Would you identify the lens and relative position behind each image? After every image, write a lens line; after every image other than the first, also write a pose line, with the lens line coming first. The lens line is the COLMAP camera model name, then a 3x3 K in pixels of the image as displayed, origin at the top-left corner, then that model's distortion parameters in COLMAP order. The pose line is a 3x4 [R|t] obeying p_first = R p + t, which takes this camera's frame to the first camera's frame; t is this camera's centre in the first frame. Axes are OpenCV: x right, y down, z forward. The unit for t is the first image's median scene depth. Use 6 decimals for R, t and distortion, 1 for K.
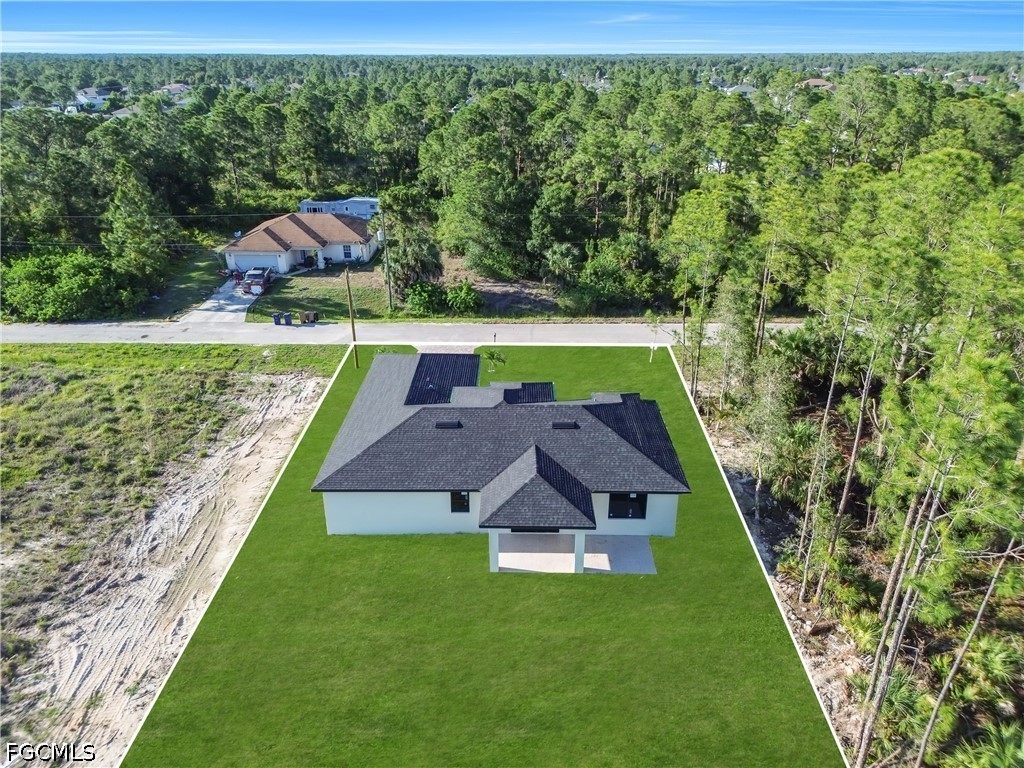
lens RADIAL K [[721.8, 0, 512.0], [0, 721.8, 384.0], [0, 0, 1]] dist [0.054527, -0.073489]
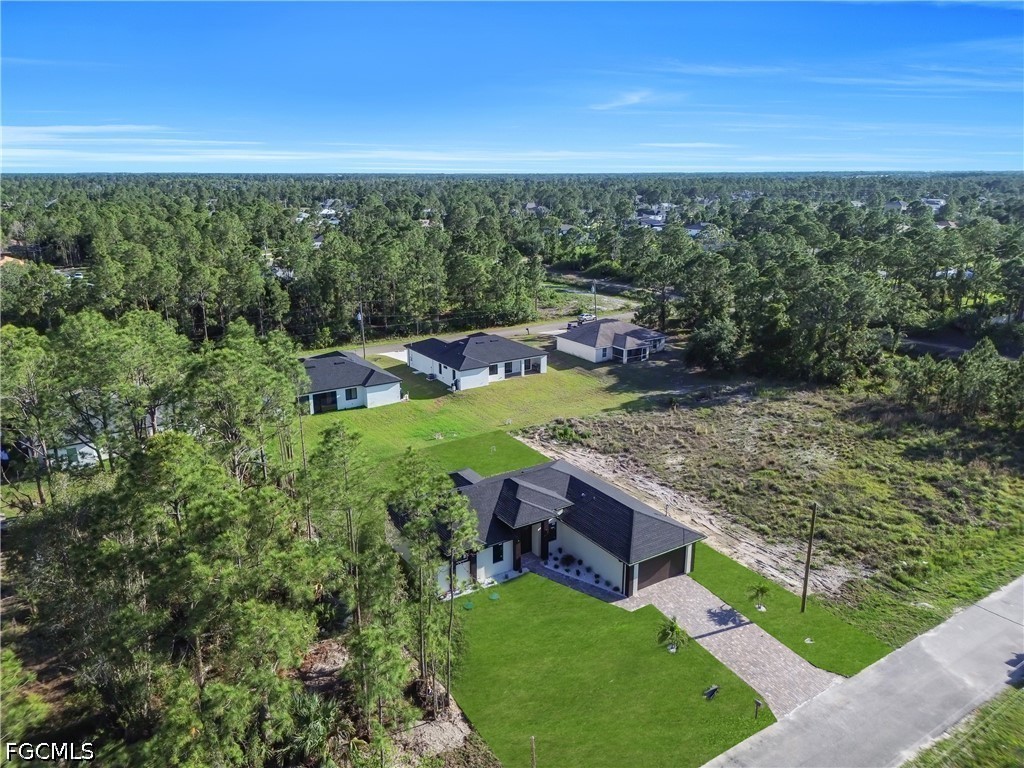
lens RADIAL K [[708.3, 0, 512.6], [0, 708.3, 412.9], [0, 0, 1]] dist [0.061511, -0.062385]
pose [[-0.833603, 0.175138, -0.523863, 0.407629], [-0.229005, 0.753472, 0.616308, -0.552431], [0.502655, 0.633724, -0.587989, 1.008275]]
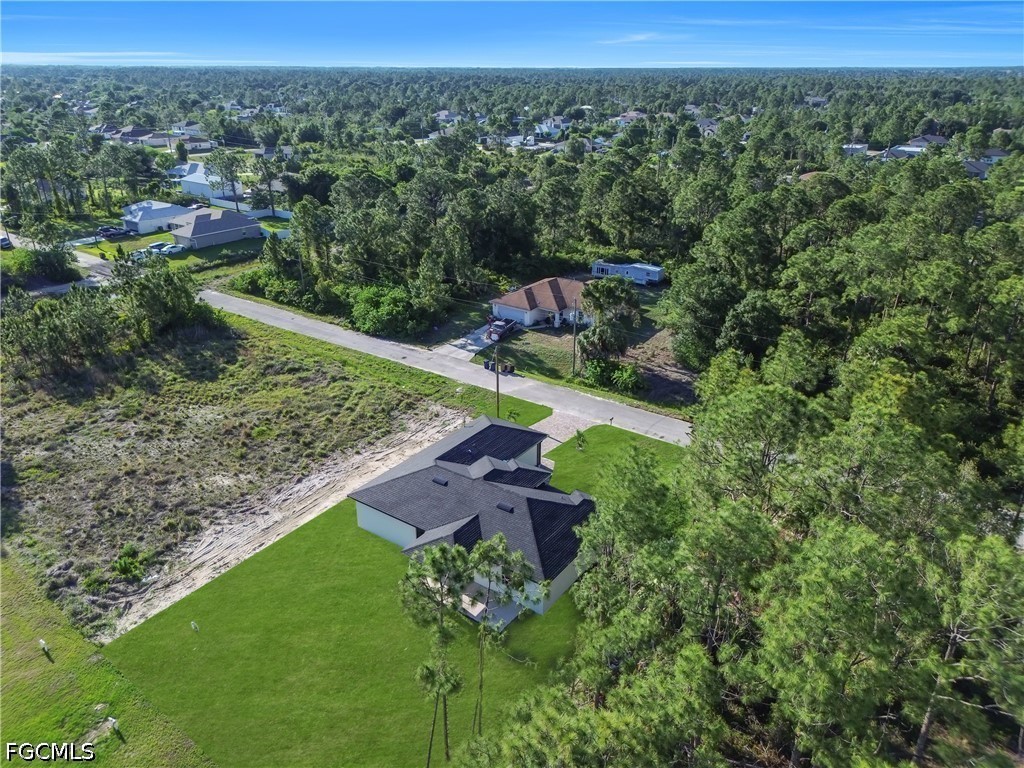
lens RADIAL K [[720.2, 0, 512.0], [0, 720.2, 384.0], [0, 0, 1]] dist [0.062774, -0.067816]
pose [[0.822534, 0.230091, -0.520092, 0.412006], [-0.237579, 0.969902, 0.053352, -0.136410], [0.516714, 0.079679, 0.852442, -0.101821]]
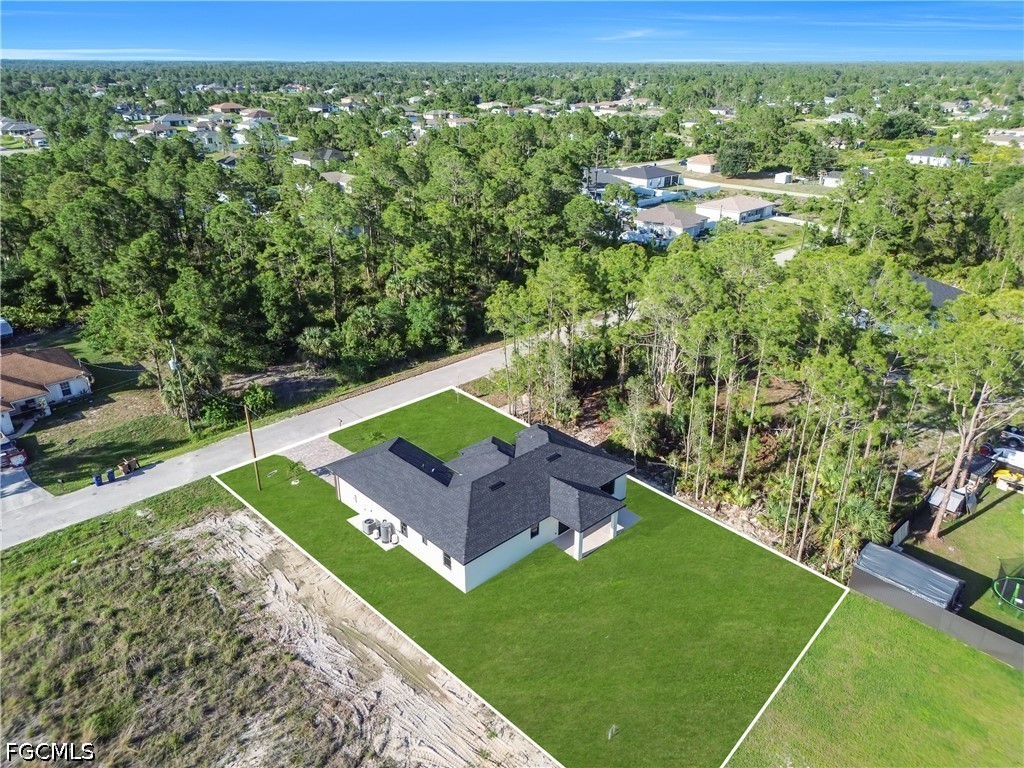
lens RADIAL K [[720.2, 0, 512.0], [0, 720.2, 384.0], [0, 0, 1]] dist [0.062774, -0.067816]
pose [[0.716112, -0.283250, 0.637929, -0.506951], [0.286215, 0.952748, 0.101743, -0.150121], [-0.636605, 0.109726, 0.763345, -0.070964]]
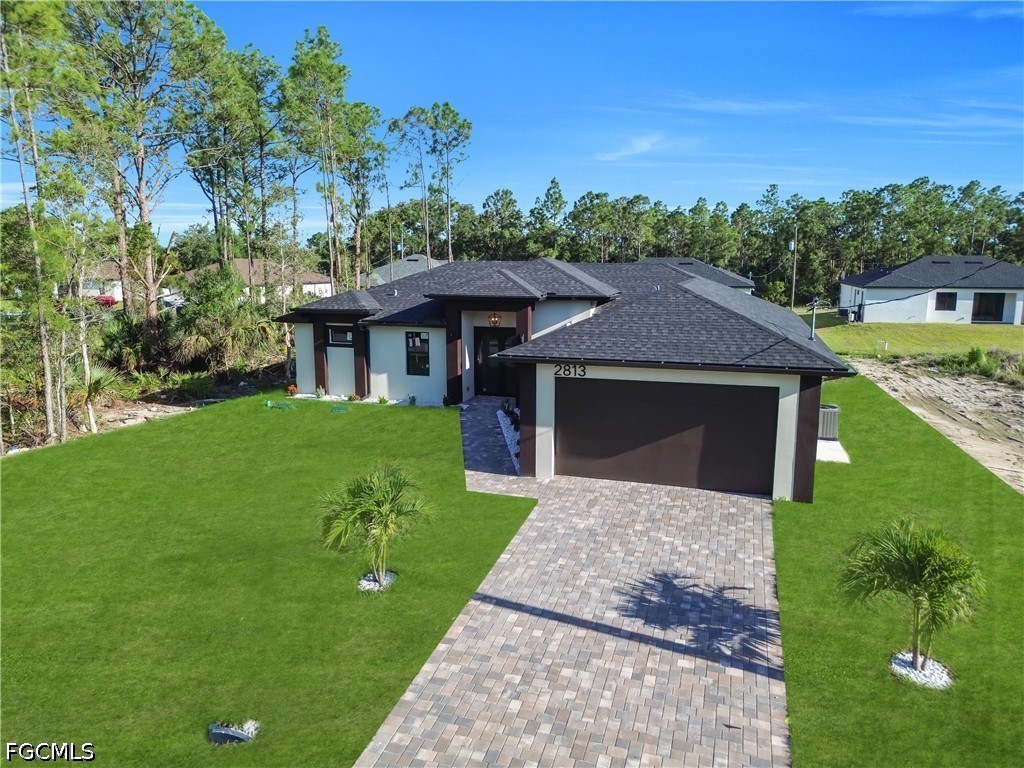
lens RADIAL K [[720.2, 0, 512.0], [0, 720.2, 384.0], [0, 0, 1]] dist [0.062774, -0.067816]
pose [[-0.956550, -0.049821, 0.287280, -0.107542], [0.119314, 0.832133, 0.541590, -0.152039], [-0.266038, 0.552334, -0.790032, 0.940700]]
